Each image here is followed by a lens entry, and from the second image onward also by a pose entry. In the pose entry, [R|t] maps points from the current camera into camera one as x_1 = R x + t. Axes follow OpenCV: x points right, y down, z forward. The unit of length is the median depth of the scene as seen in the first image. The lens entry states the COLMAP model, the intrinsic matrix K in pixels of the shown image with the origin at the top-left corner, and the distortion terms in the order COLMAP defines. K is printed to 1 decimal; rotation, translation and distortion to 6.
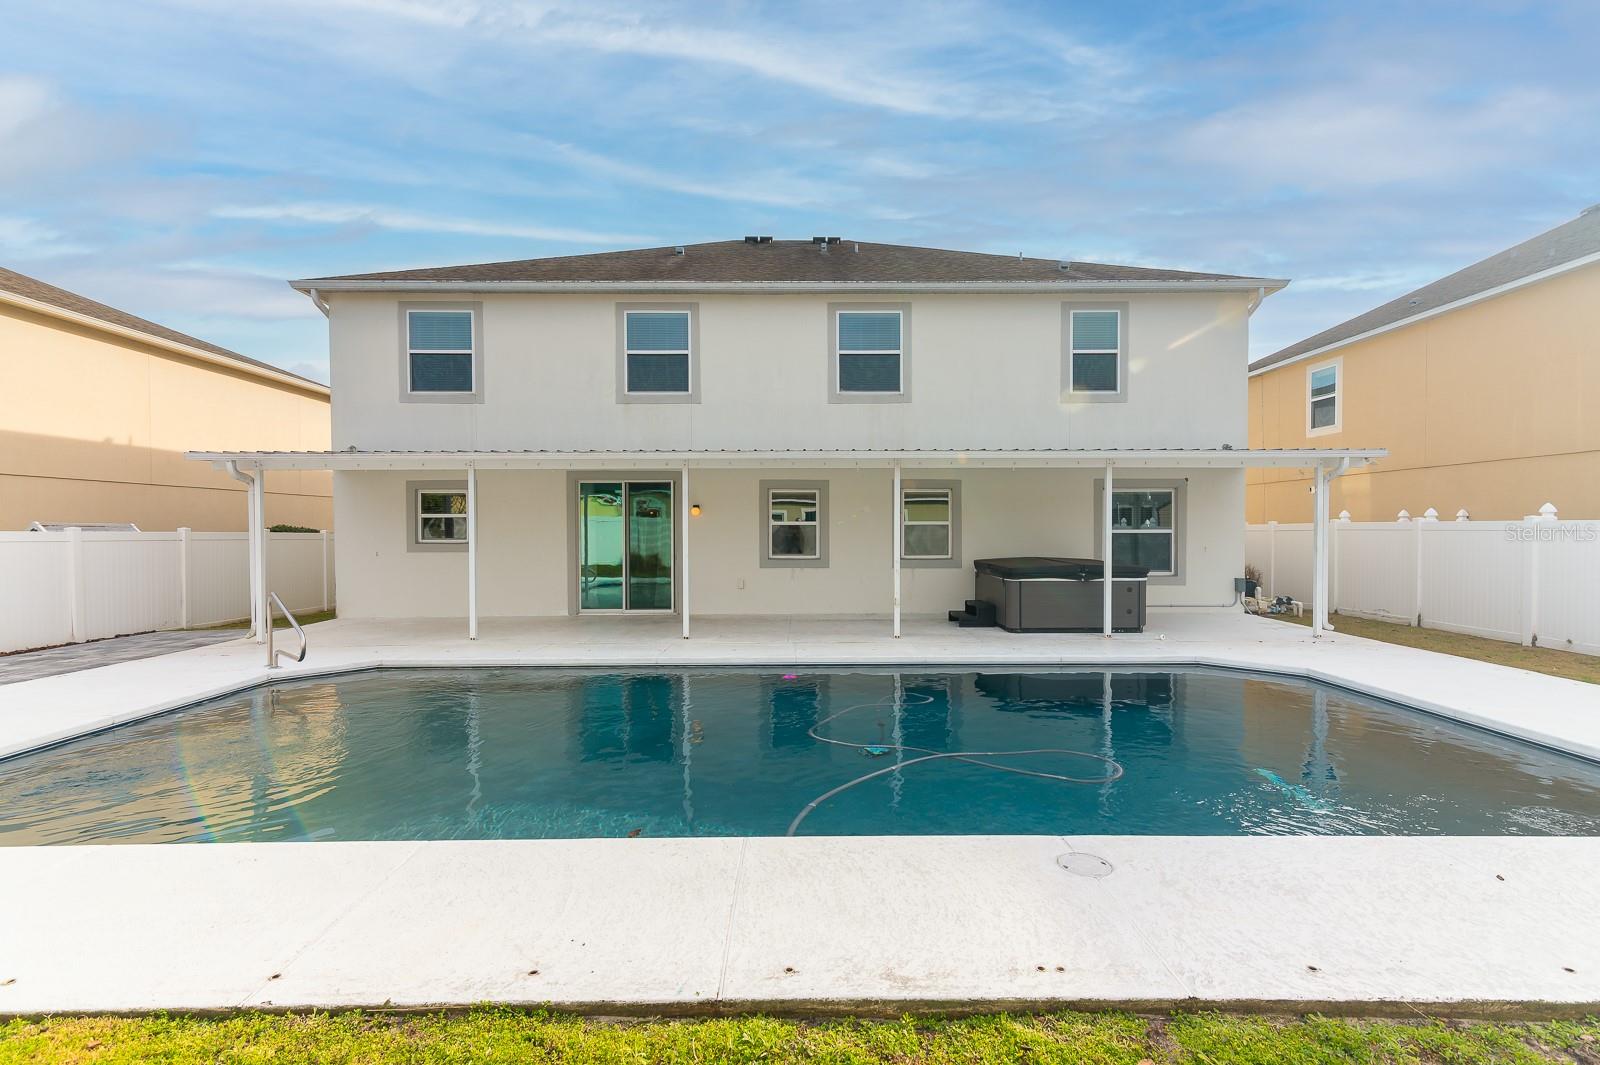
lens RADIAL K [[749.9, 0, 785.7], [0, 749.9, 547.6], [0, 0, 1]] dist [0.009445, 0.000428]
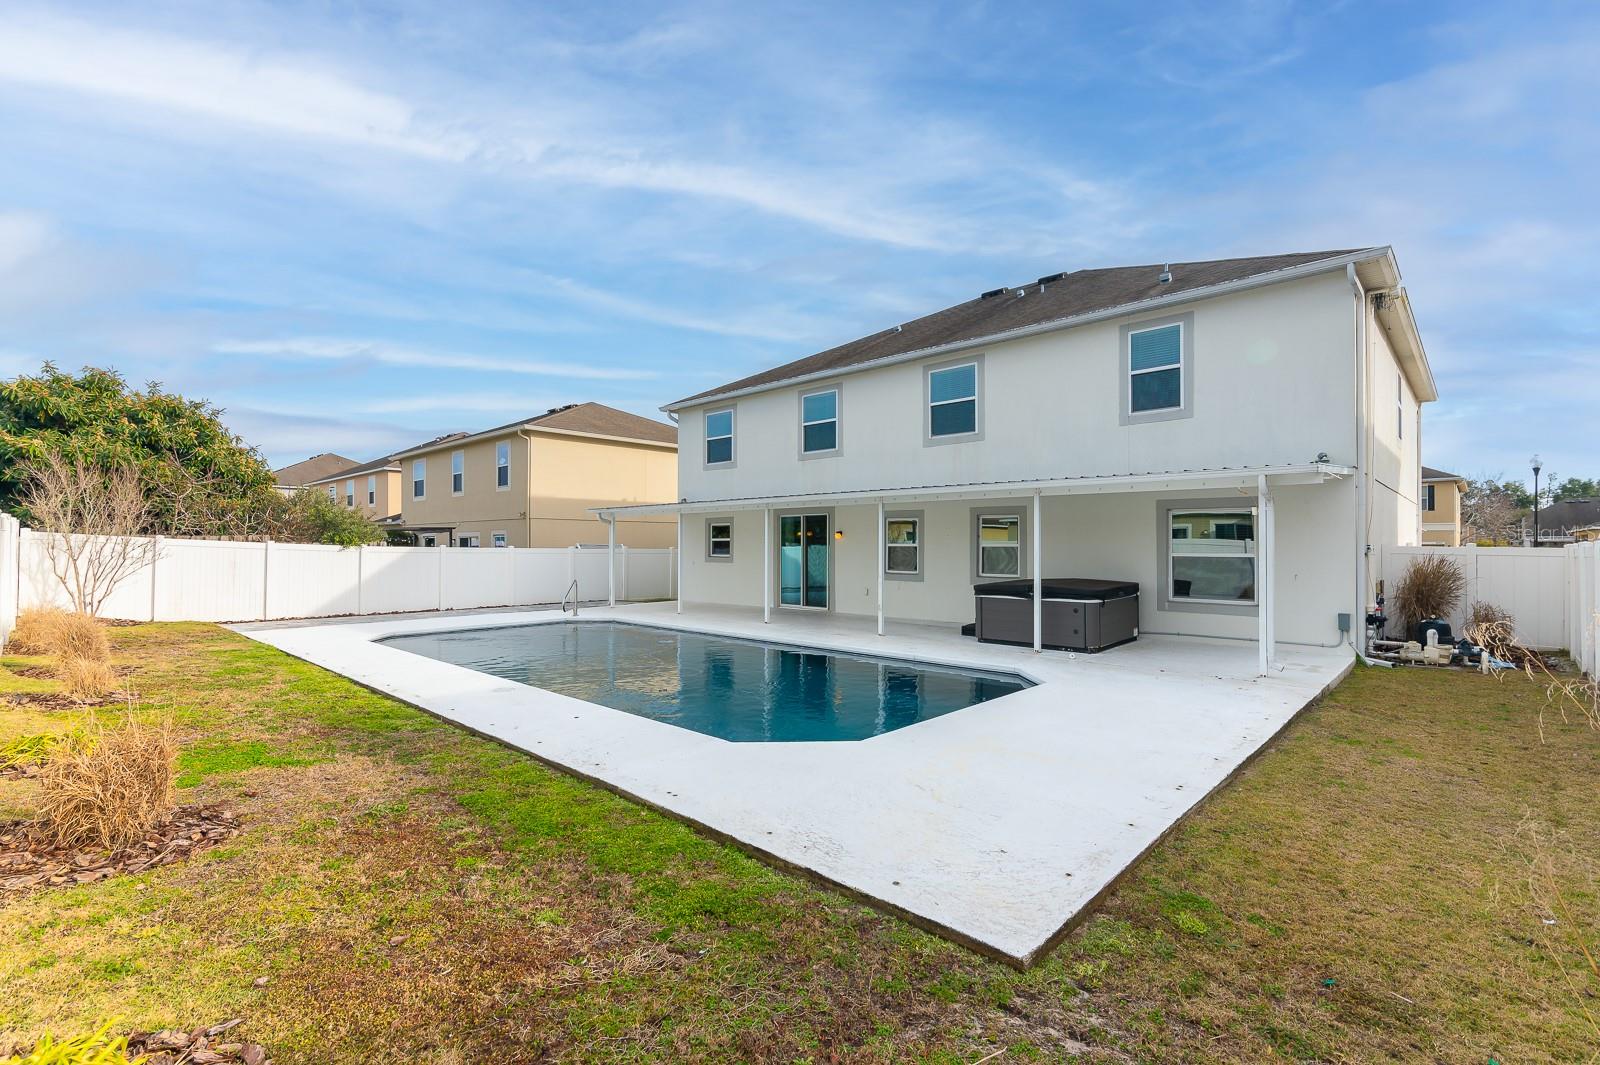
lens RADIAL K [[749.9, 0, 803.4], [0, 749.9, 545.4], [0, 0, 1]] dist [0.009445, 0.000428]
pose [[0.707065, 0.004130, -0.707136, 0.784866], [-0.026844, 0.999419, -0.021005, -0.001532], [0.706639, 0.033834, 0.706765, 0.001856]]
